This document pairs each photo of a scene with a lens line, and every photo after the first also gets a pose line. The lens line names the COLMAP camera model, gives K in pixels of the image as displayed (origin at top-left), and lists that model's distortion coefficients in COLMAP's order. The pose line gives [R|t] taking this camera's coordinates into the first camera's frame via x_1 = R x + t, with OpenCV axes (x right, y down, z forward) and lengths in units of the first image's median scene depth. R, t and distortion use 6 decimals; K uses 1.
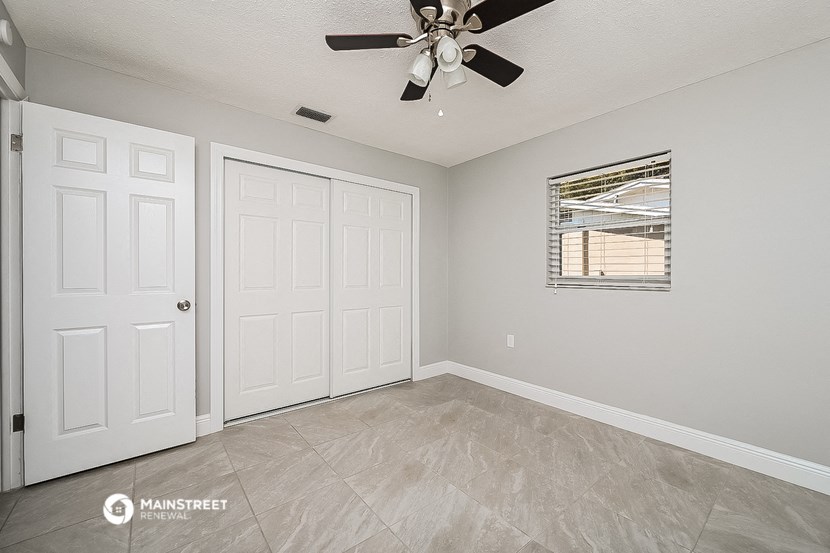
lens RADIAL K [[332.1, 0, 415.3], [0, 332.1, 272.3], [0, 0, 1]] dist [-0.000741, 0.000345]
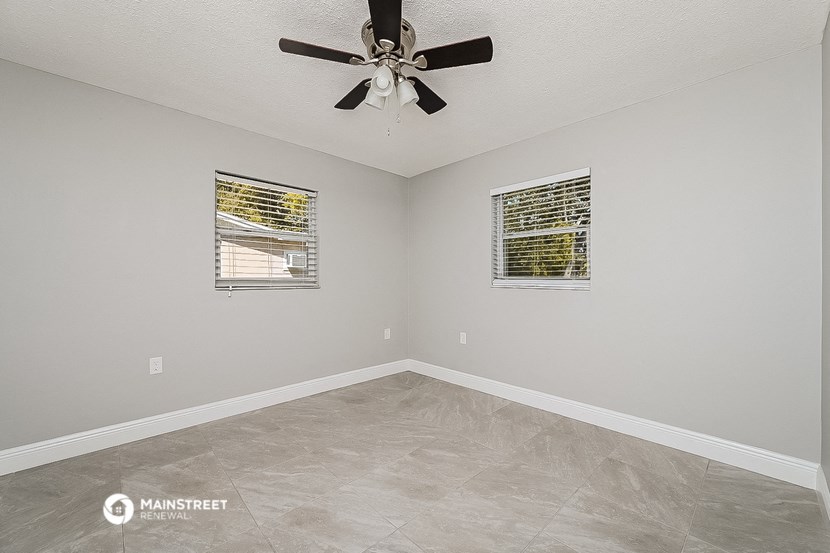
lens RADIAL K [[332.1, 0, 415.3], [0, 332.1, 272.3], [0, 0, 1]] dist [-0.000741, 0.000345]
pose [[-0.065410, 0.020069, 0.997657, -0.656064], [0.001234, 0.999799, -0.020031, 0.017472], [-0.997858, -0.000079, -0.065421, 0.617858]]
